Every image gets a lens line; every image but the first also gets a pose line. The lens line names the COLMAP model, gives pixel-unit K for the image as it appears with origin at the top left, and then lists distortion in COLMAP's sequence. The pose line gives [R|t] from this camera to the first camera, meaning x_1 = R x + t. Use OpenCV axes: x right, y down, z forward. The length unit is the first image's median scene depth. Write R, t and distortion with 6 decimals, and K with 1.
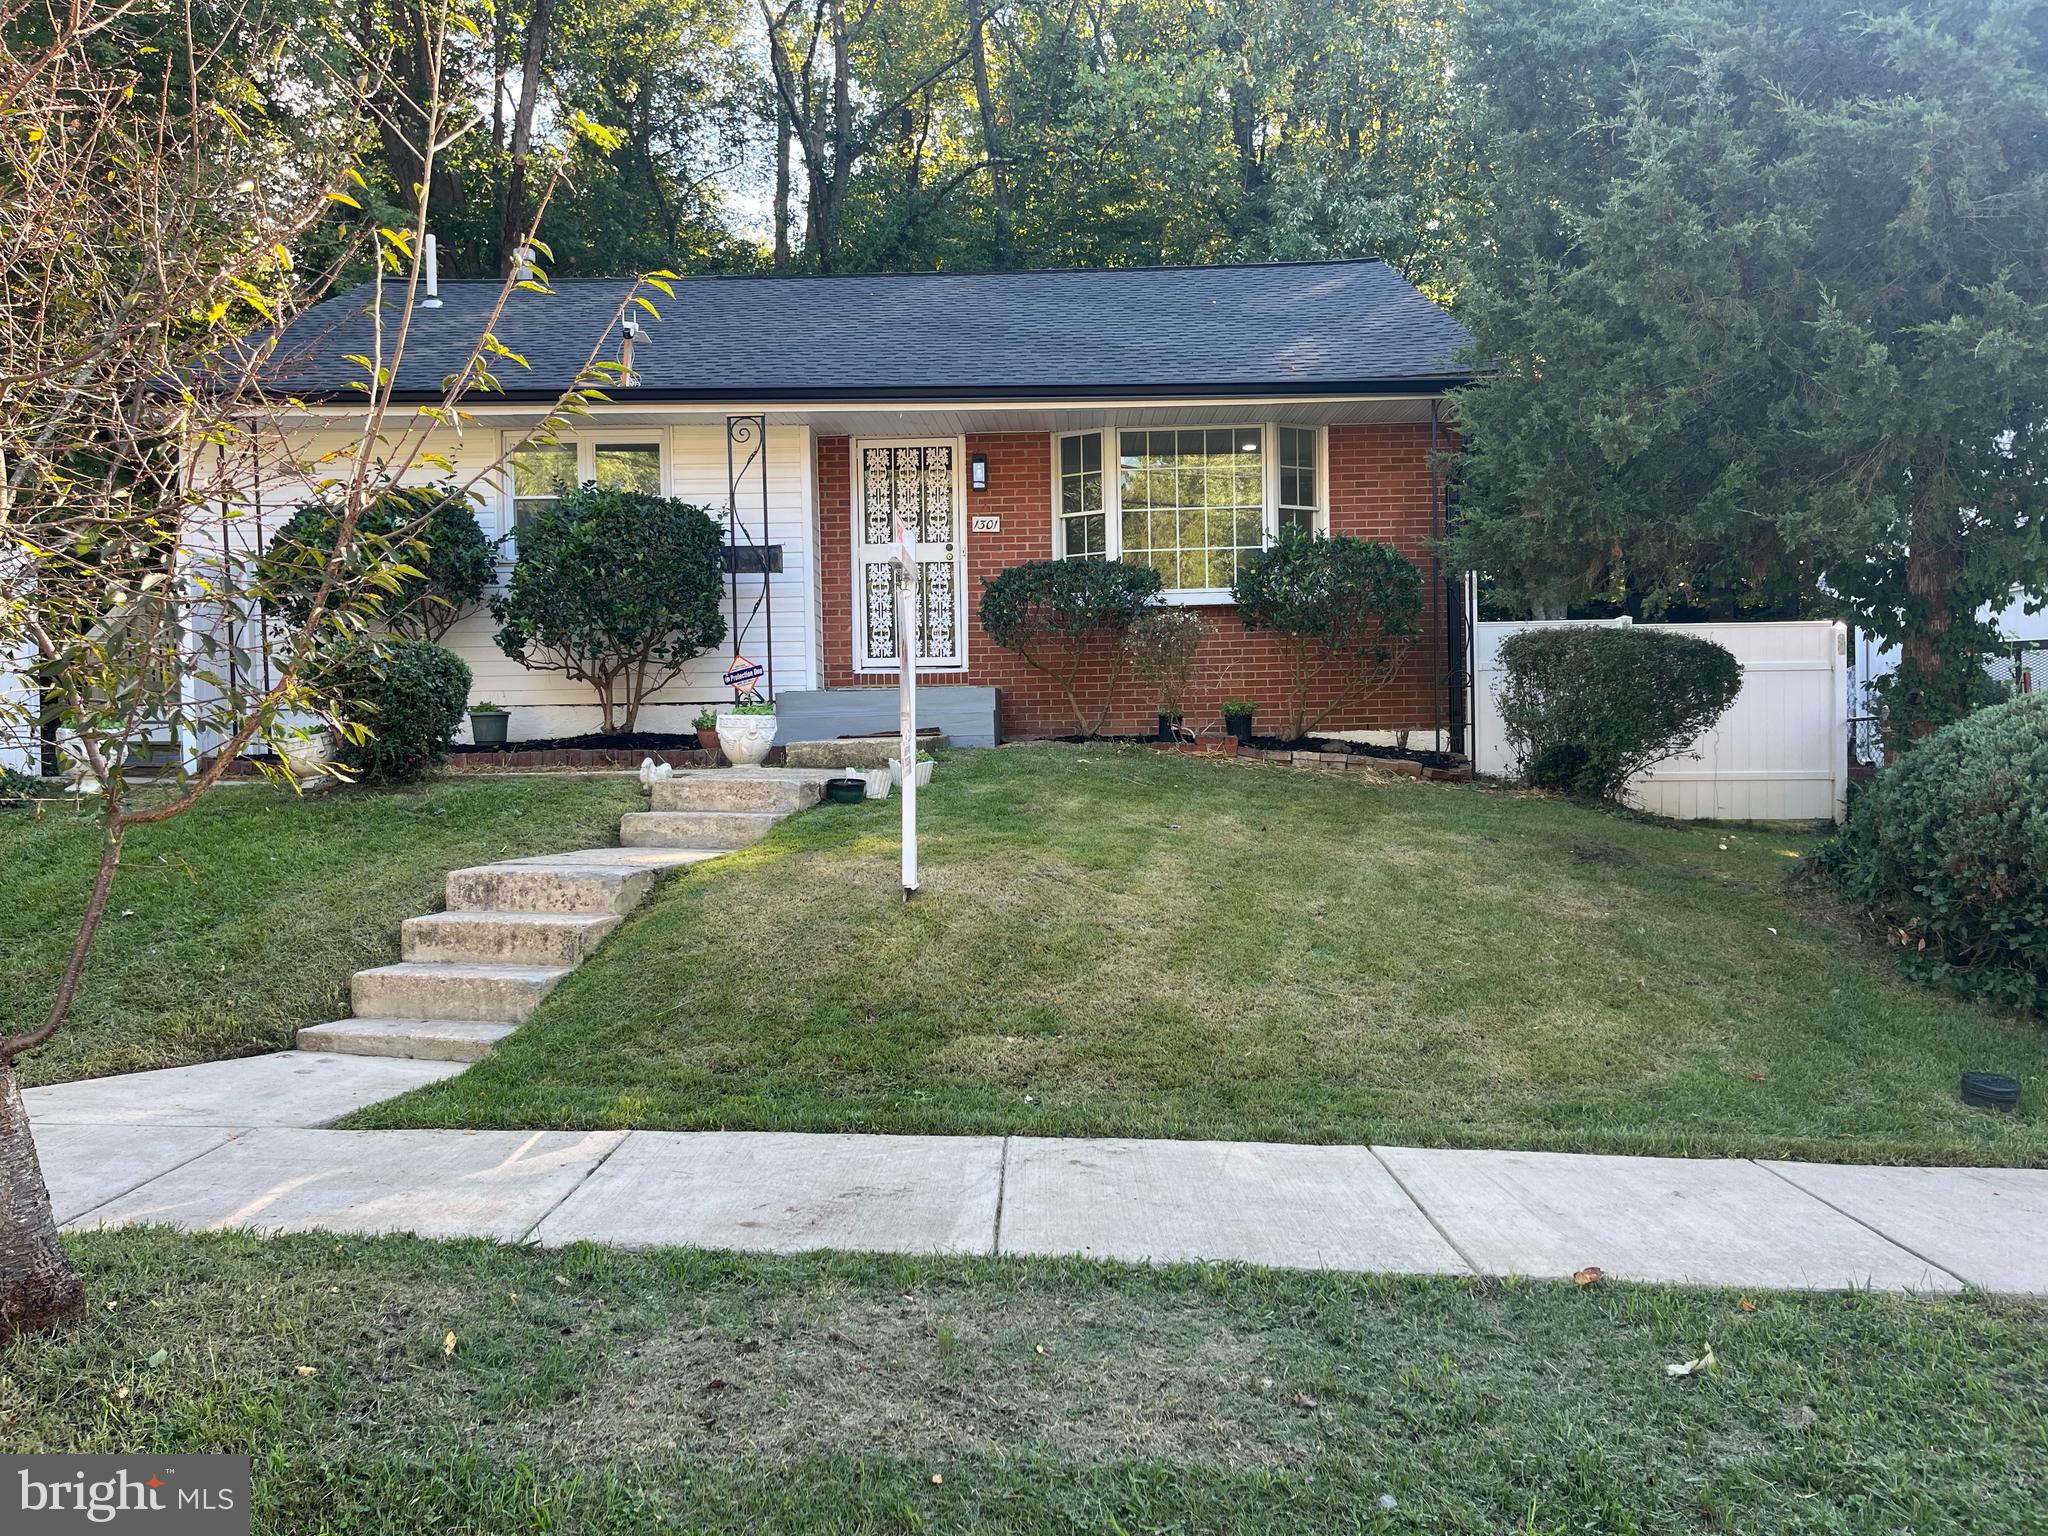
lens RADIAL K [[1554.7, 0, 1019.5], [0, 1554.7, 783.5], [0, 0, 1]] dist [0.062541, -0.088101]
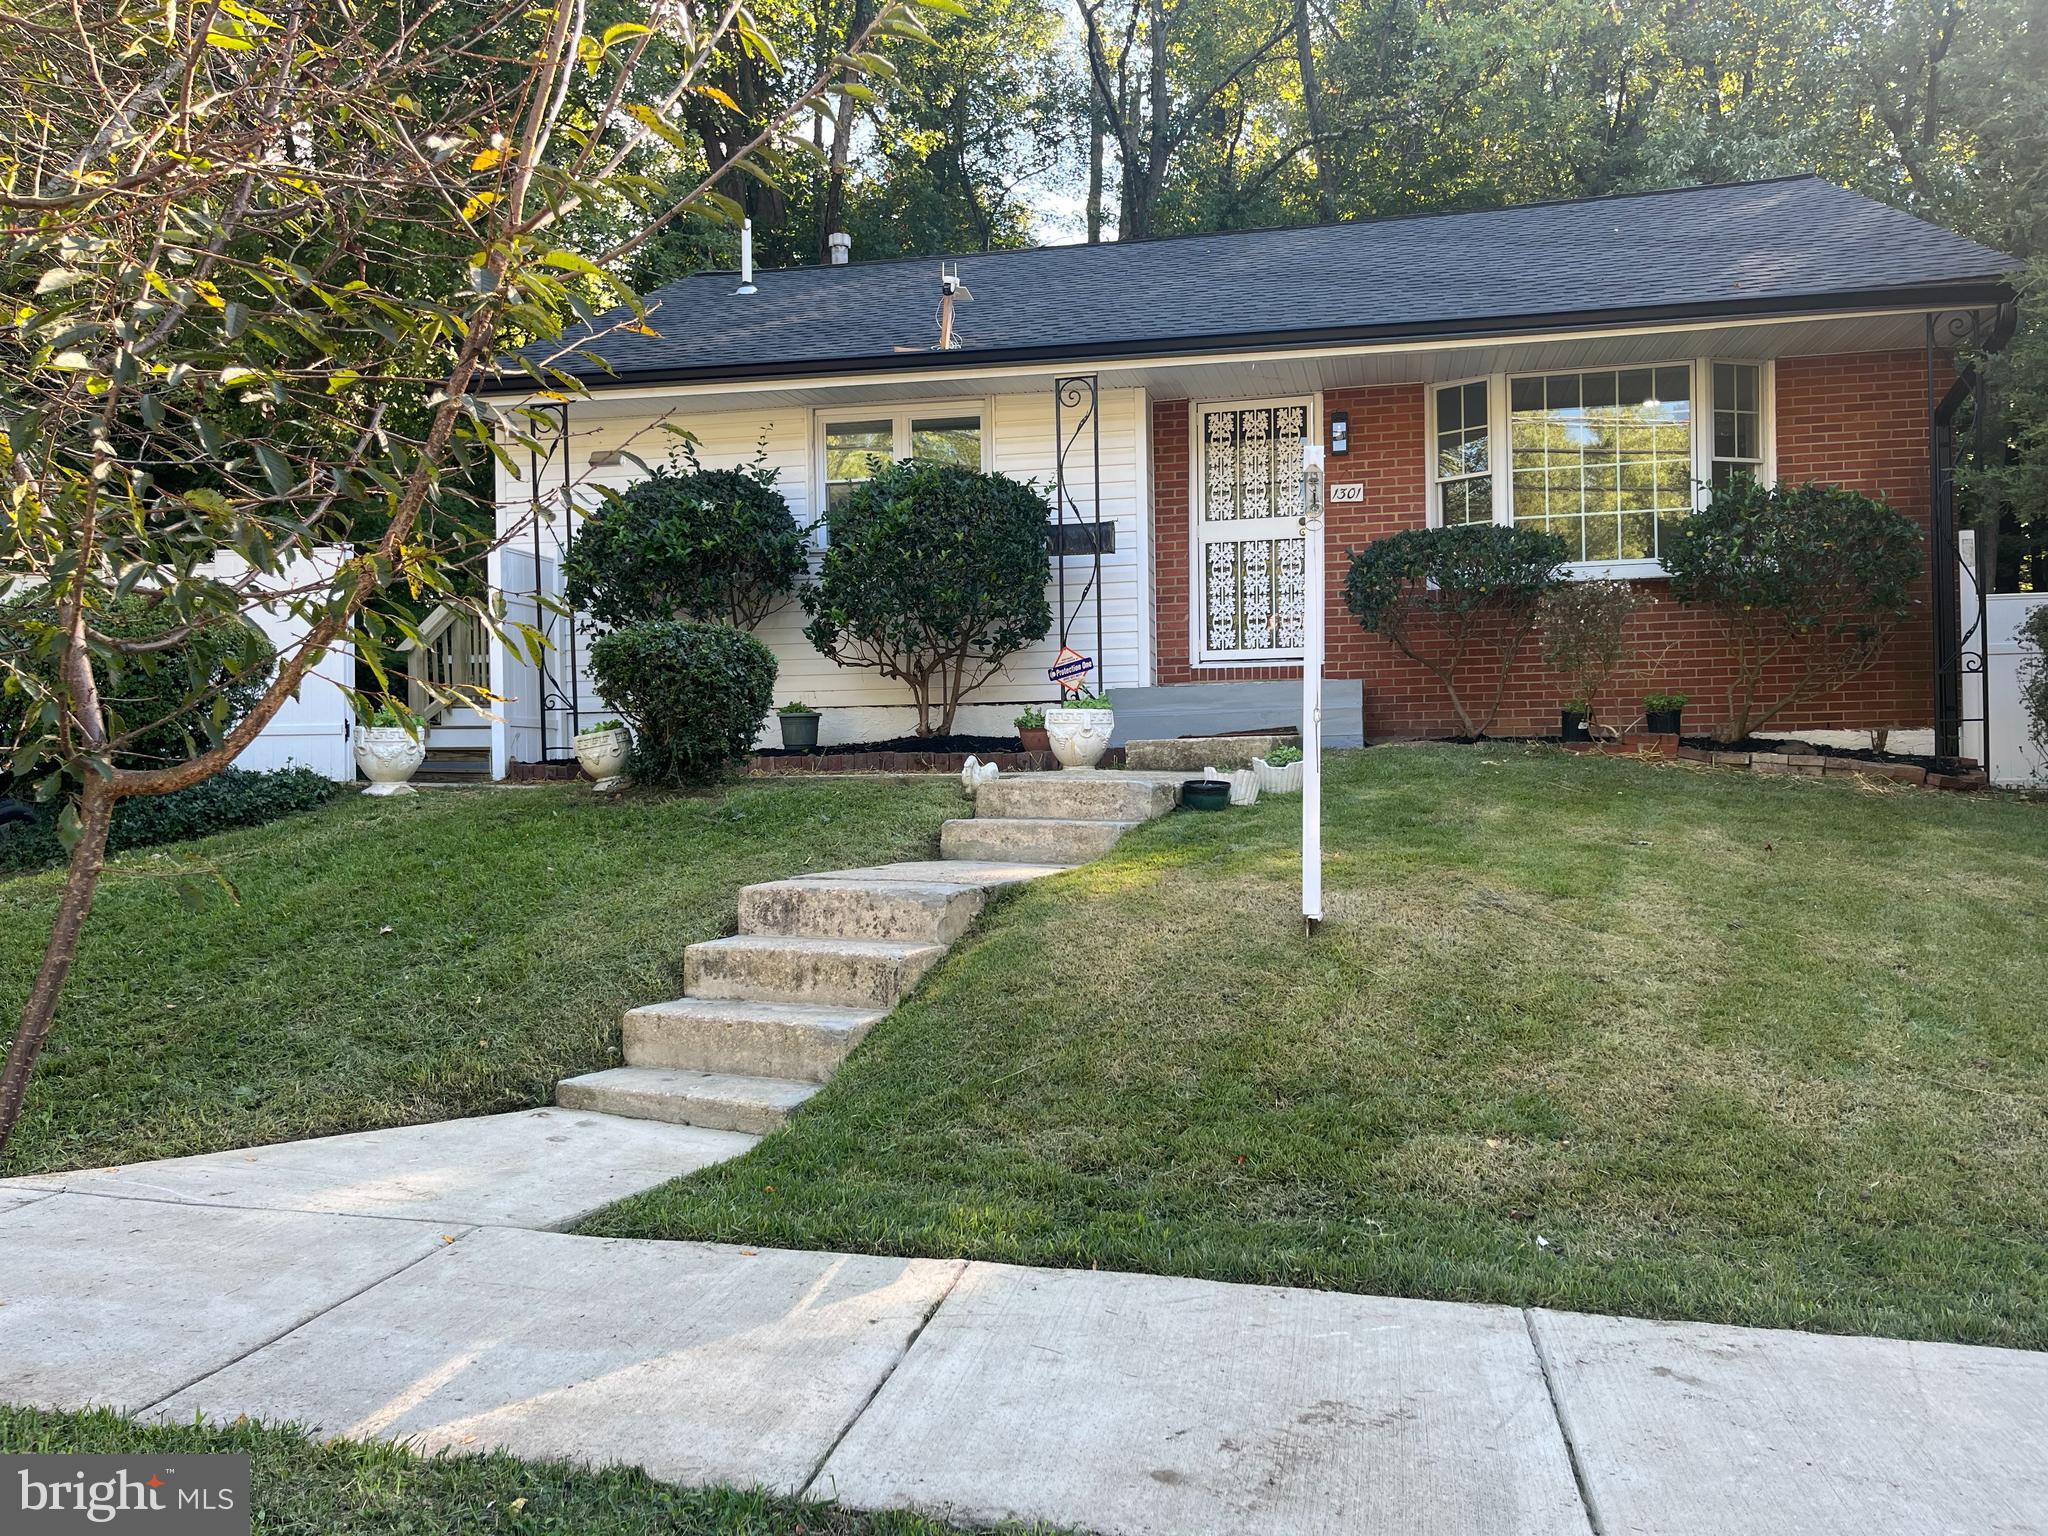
lens RADIAL K [[1554.7, 0, 1024.3], [0, 1554.7, 777.8], [0, 0, 1]] dist [0.062541, -0.088101]
pose [[0.982380, 0.001968, -0.186883, -0.064878], [-0.005061, 0.999858, -0.016077, 0.011284], [0.186825, 0.016739, 0.982251, 0.219603]]
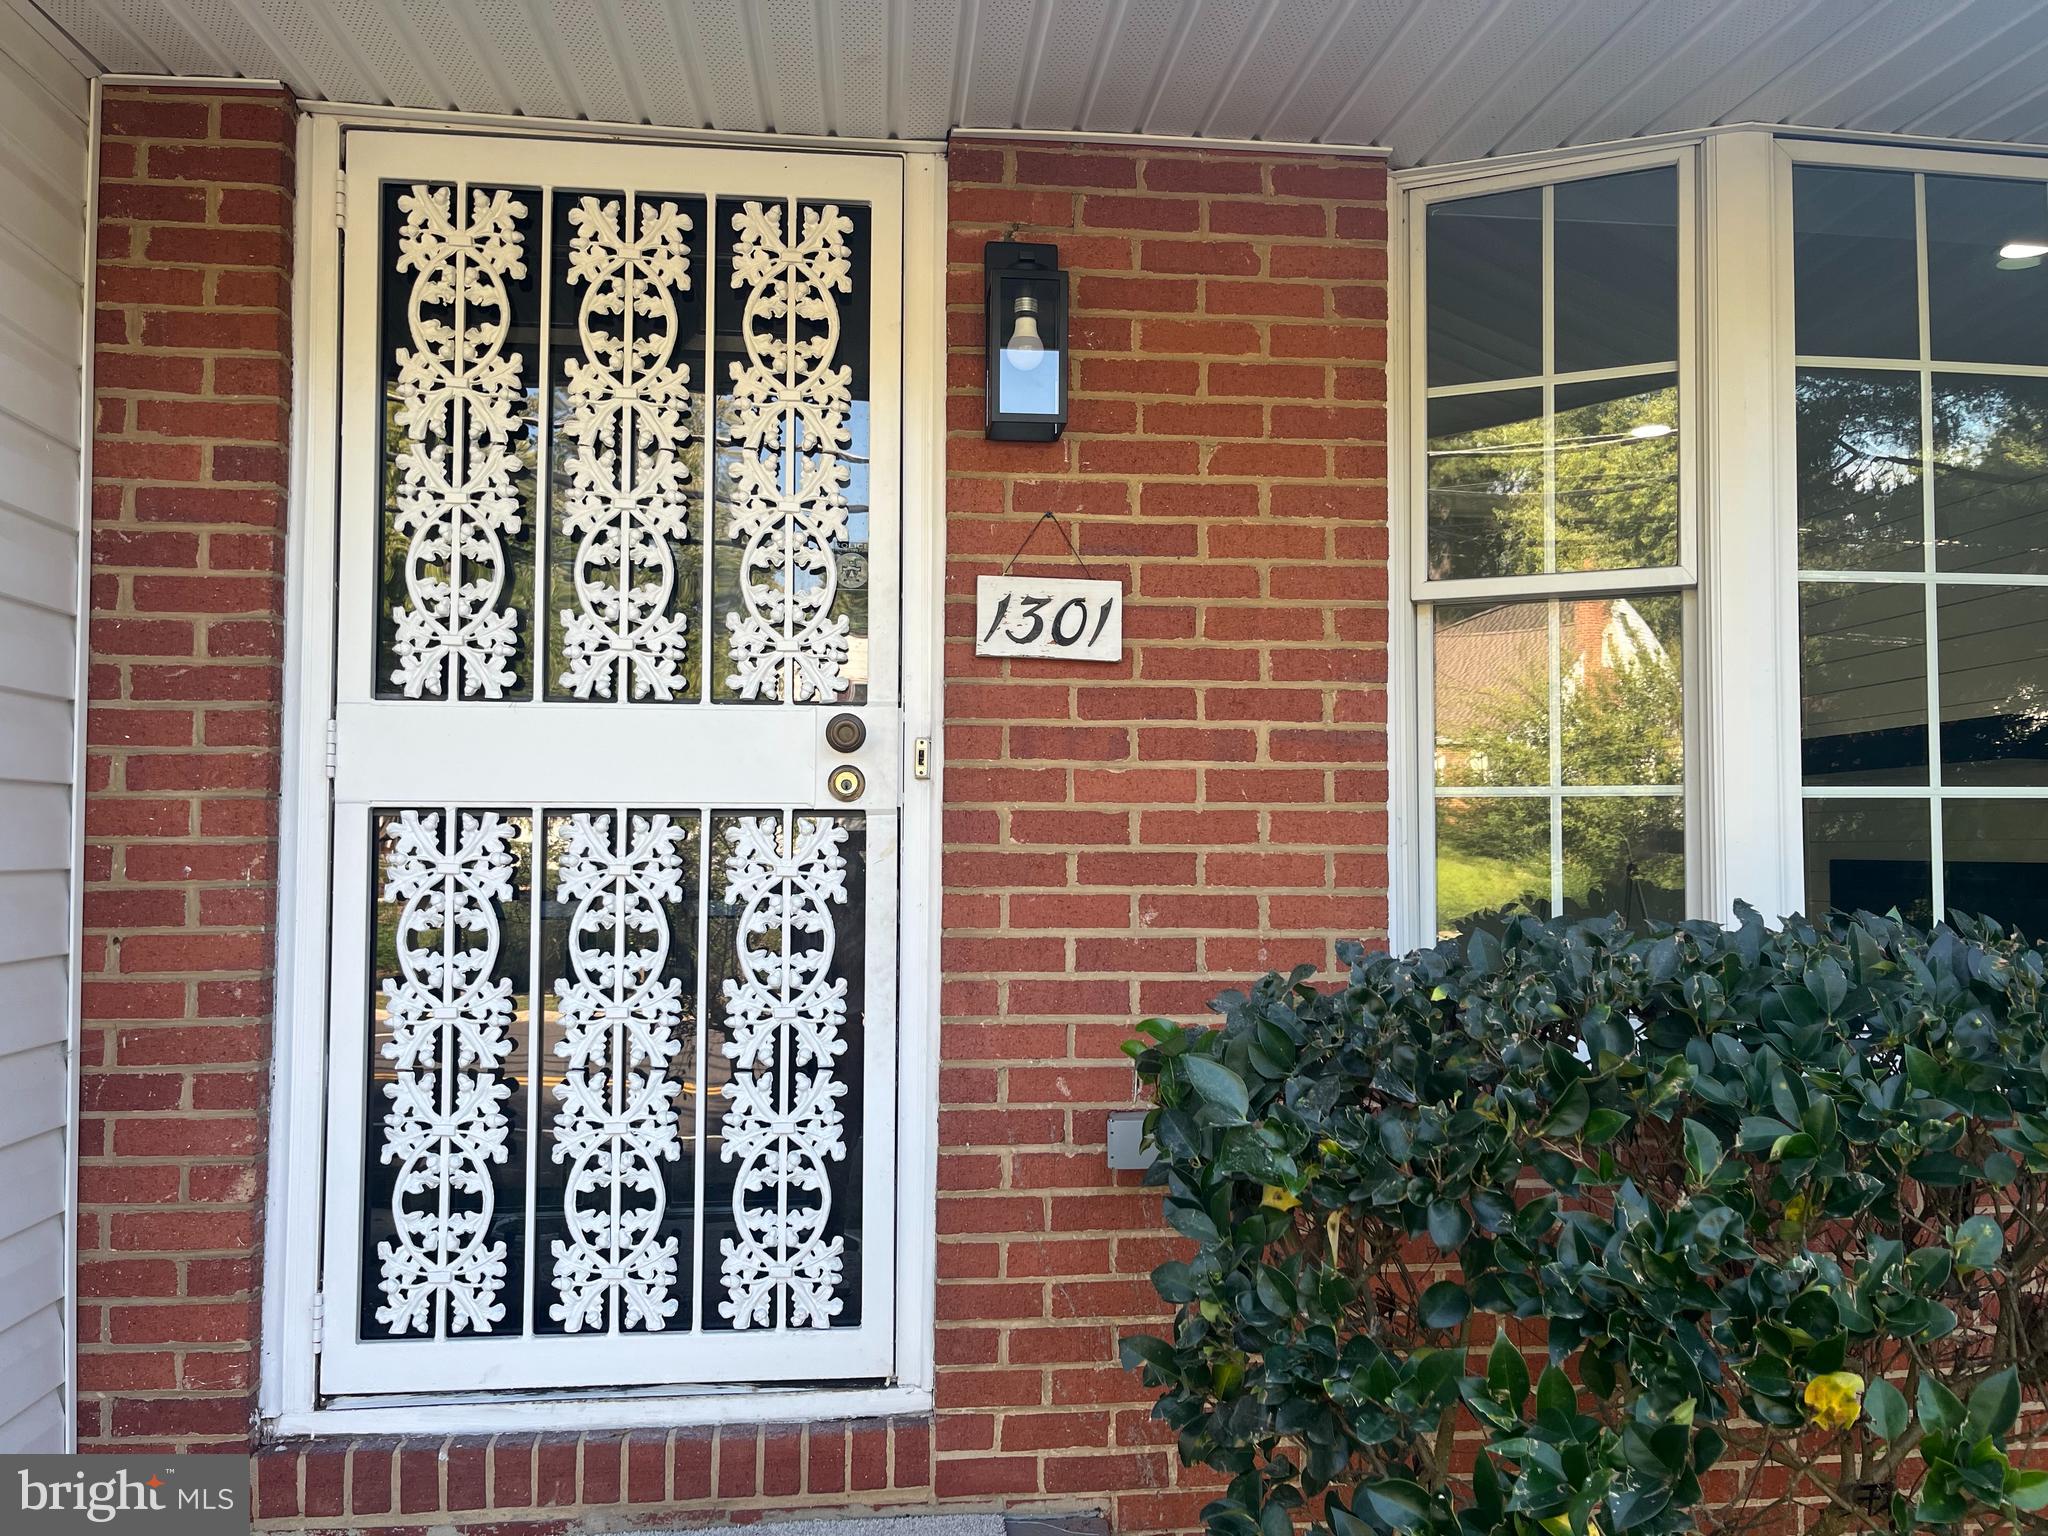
lens RADIAL K [[1554.7, 0, 1014.7], [0, 1554.7, 777.8], [0, 0, 1]] dist [0.062541, -0.088101]
pose [[0.989524, 0.025806, 0.142040, -0.095398], [-0.017796, 0.998194, -0.057371, -0.253305], [-0.143264, 0.054243, 0.988197, 1.514103]]
